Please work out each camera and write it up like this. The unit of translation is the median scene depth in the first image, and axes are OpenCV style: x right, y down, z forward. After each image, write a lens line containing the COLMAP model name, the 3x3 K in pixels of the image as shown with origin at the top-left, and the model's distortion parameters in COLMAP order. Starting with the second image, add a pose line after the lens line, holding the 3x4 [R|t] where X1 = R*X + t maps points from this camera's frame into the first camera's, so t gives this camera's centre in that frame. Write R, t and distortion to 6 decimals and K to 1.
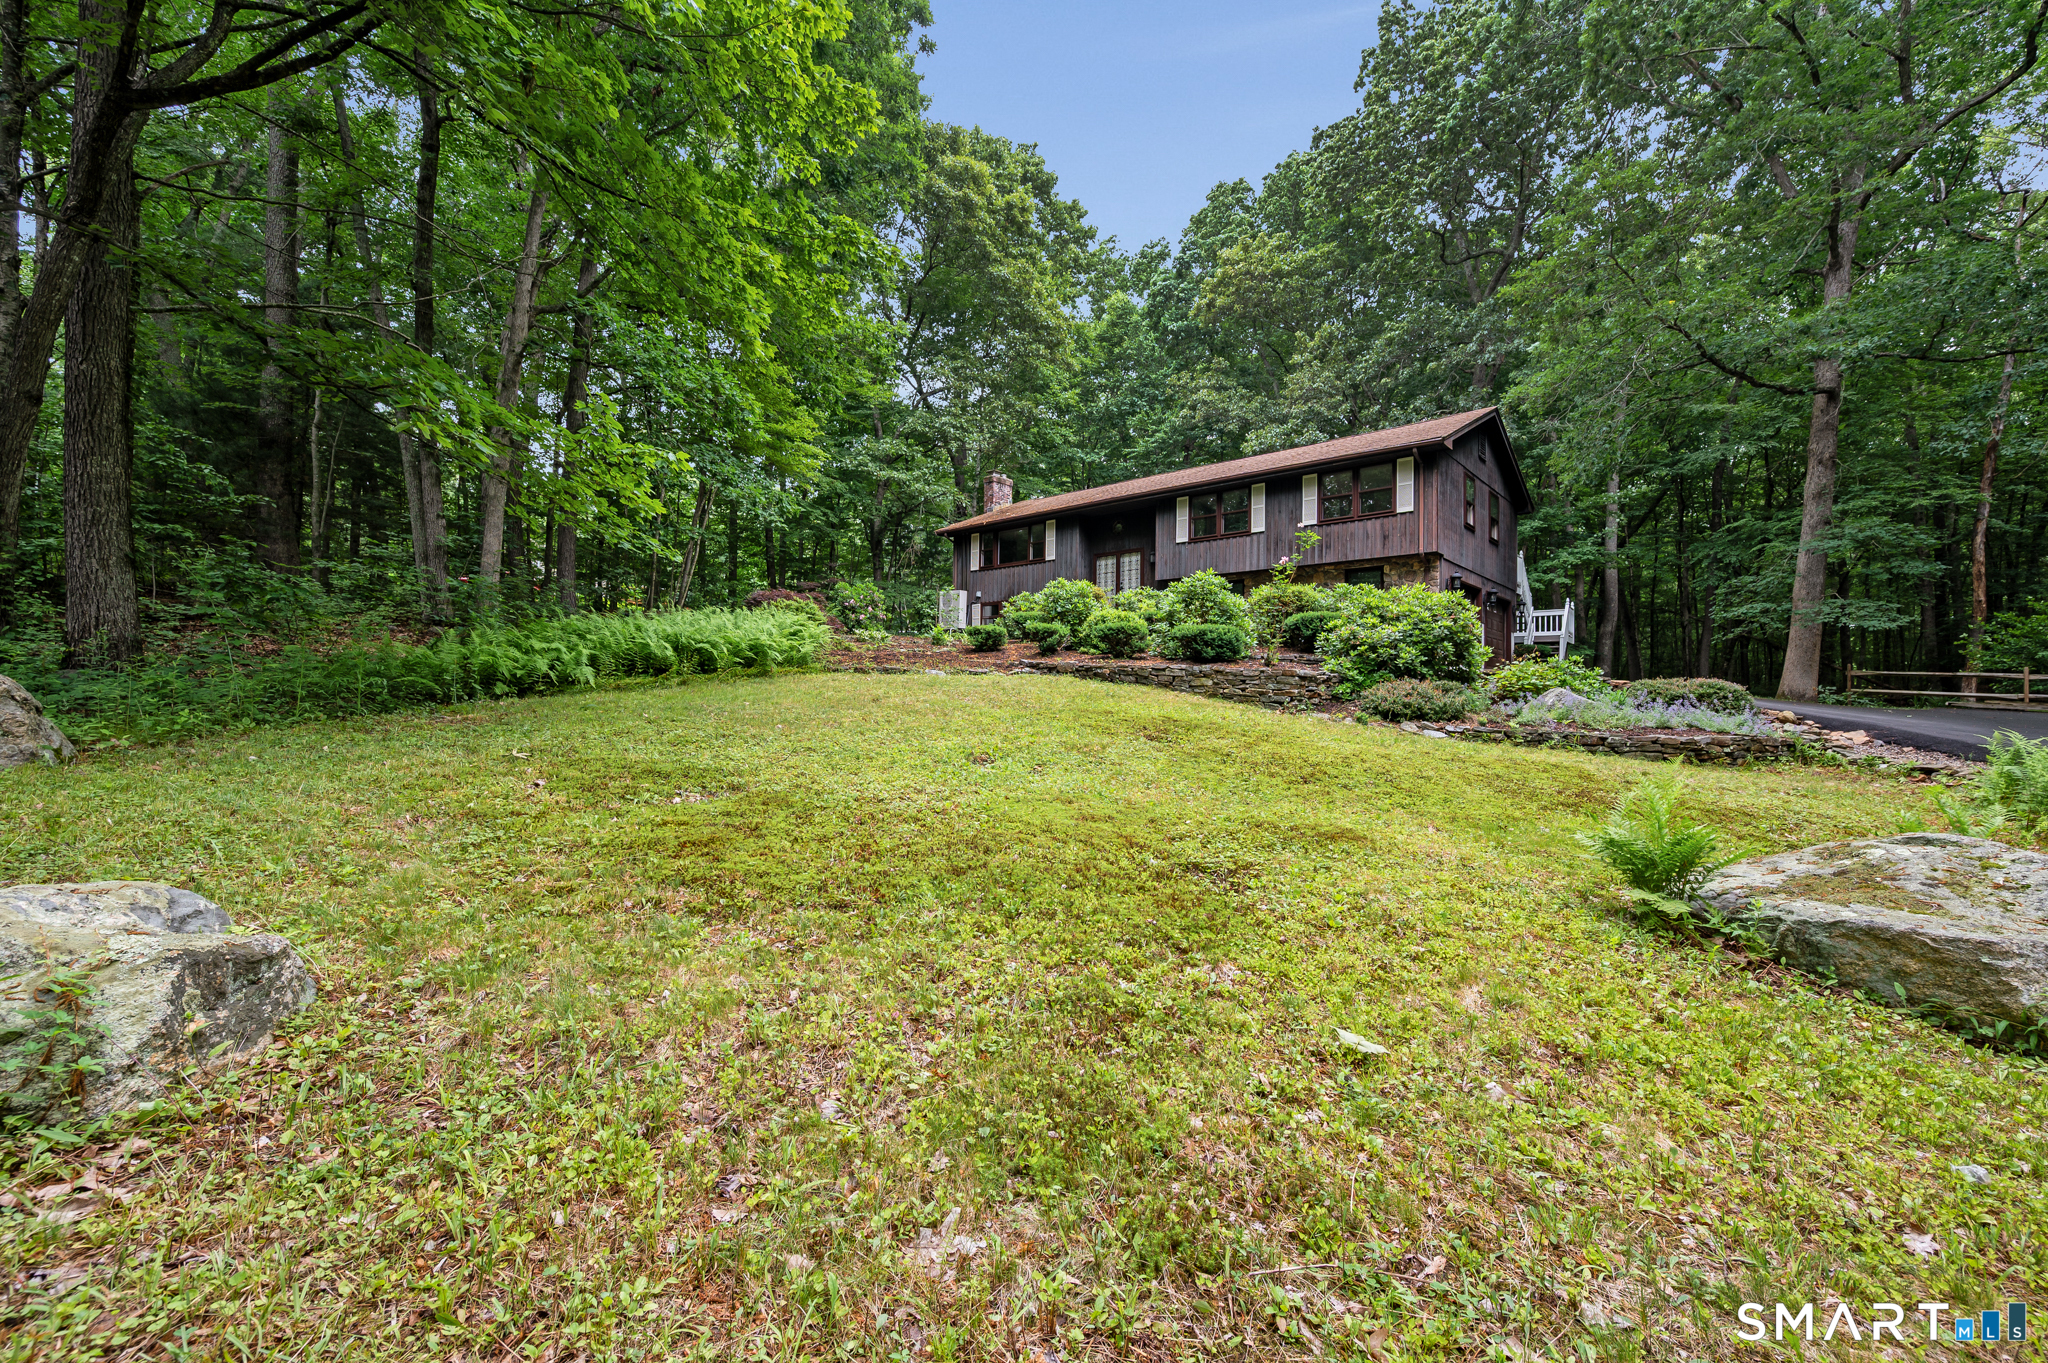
lens RADIAL K [[832.9, 0, 1010.8], [0, 832.9, 675.1], [0, 0, 1]] dist [0.001636, 0.000142]
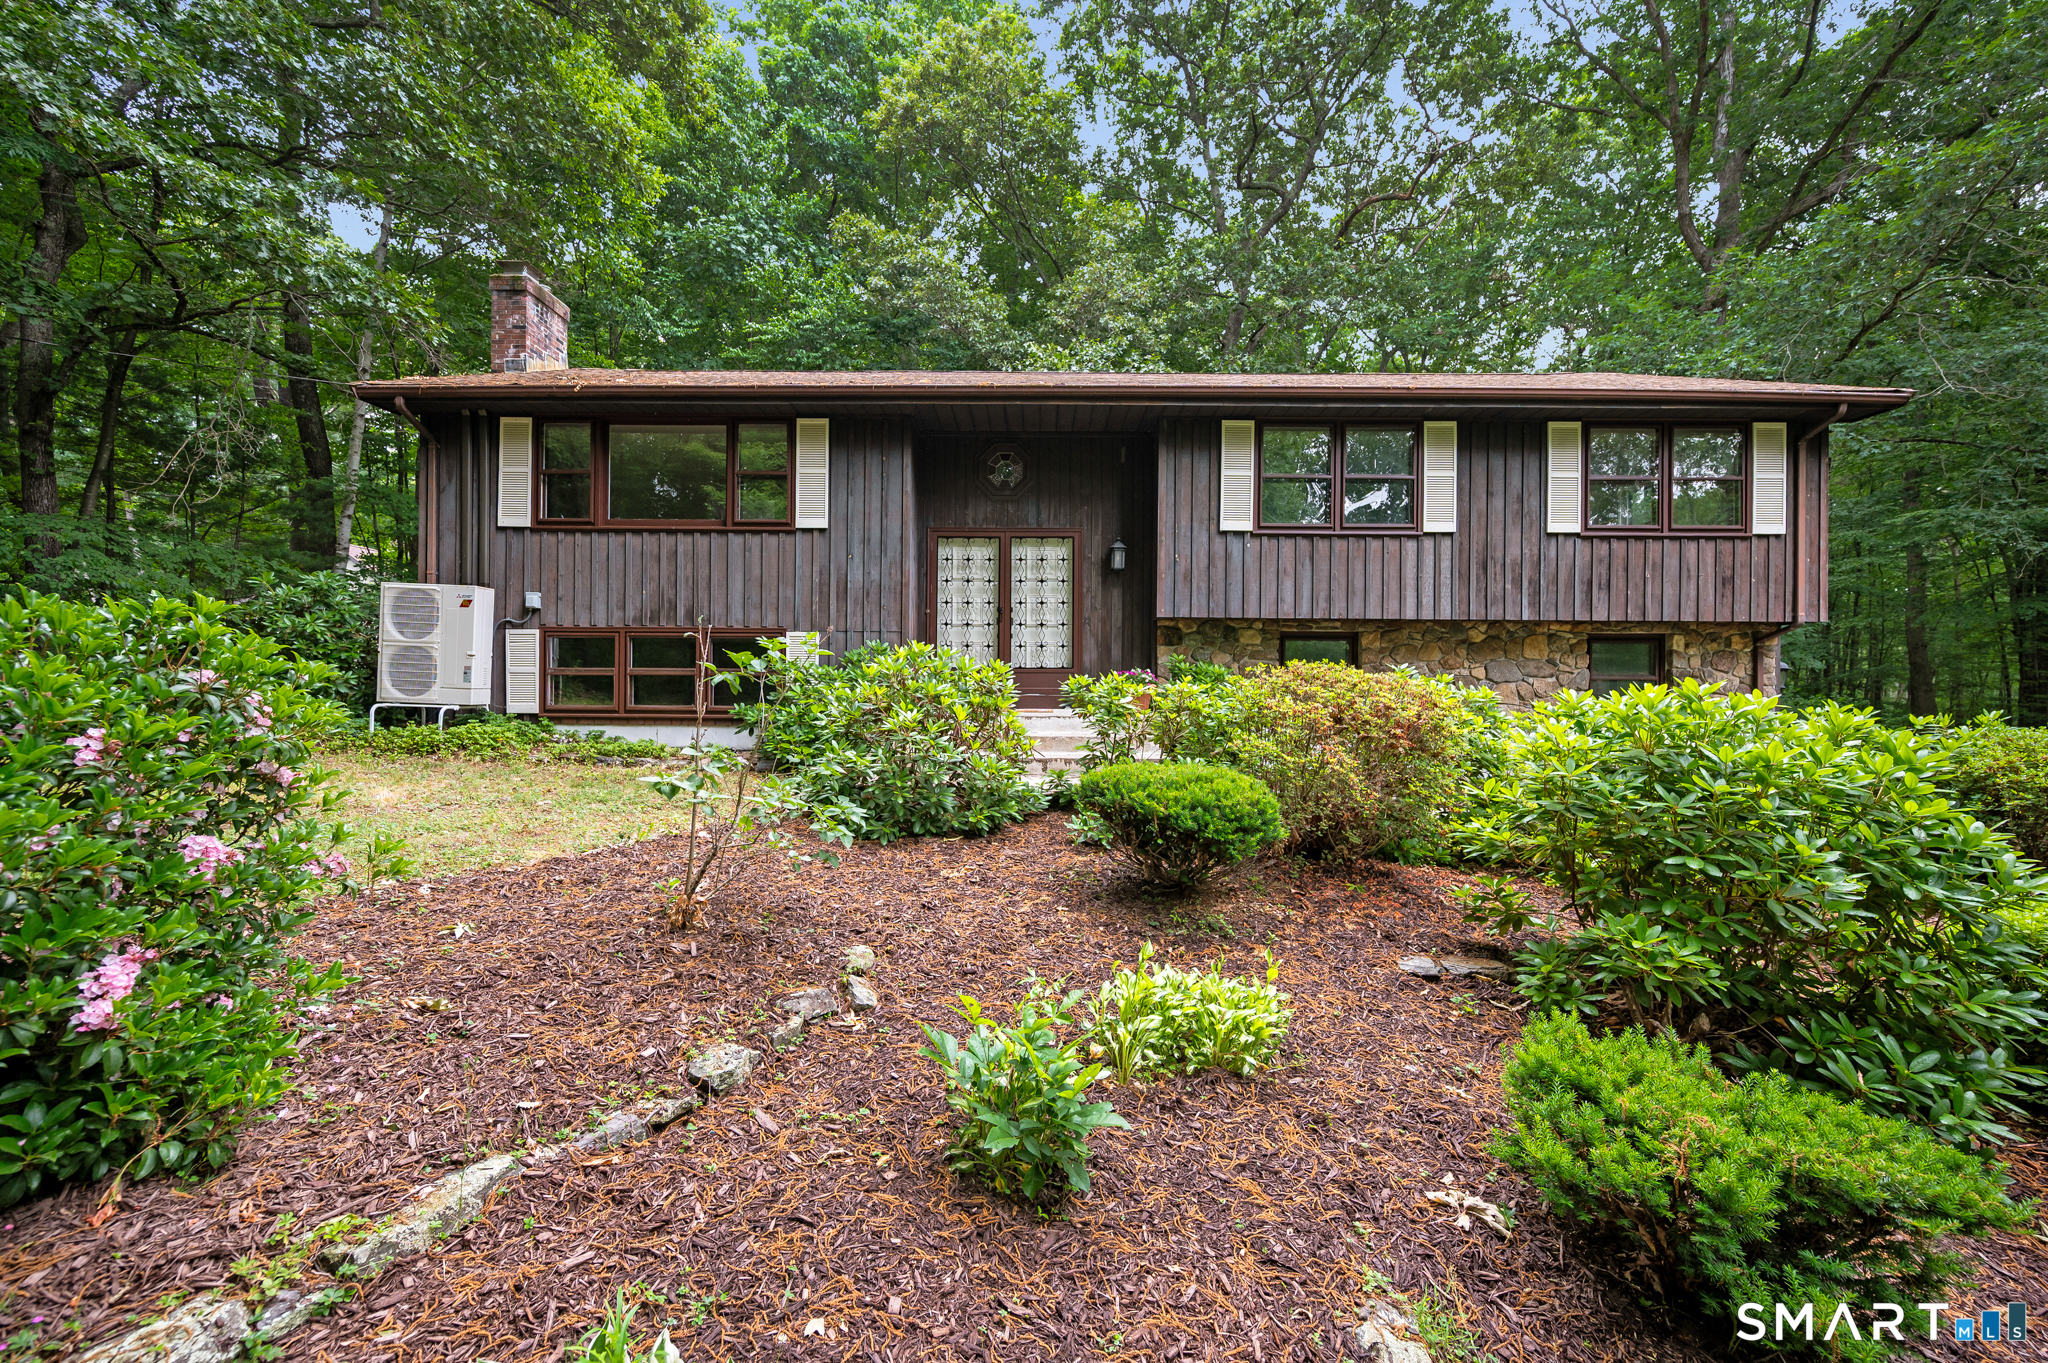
lens RADIAL K [[832.9, 0, 1010.8], [0, 832.9, 675.1], [0, 0, 1]] dist [0.001636, 0.000142]
pose [[0.755926, 0.003631, 0.654648, -0.127882], [-0.022312, 0.999547, 0.020221, -0.088512], [-0.654277, -0.029892, 0.755664, 0.706581]]
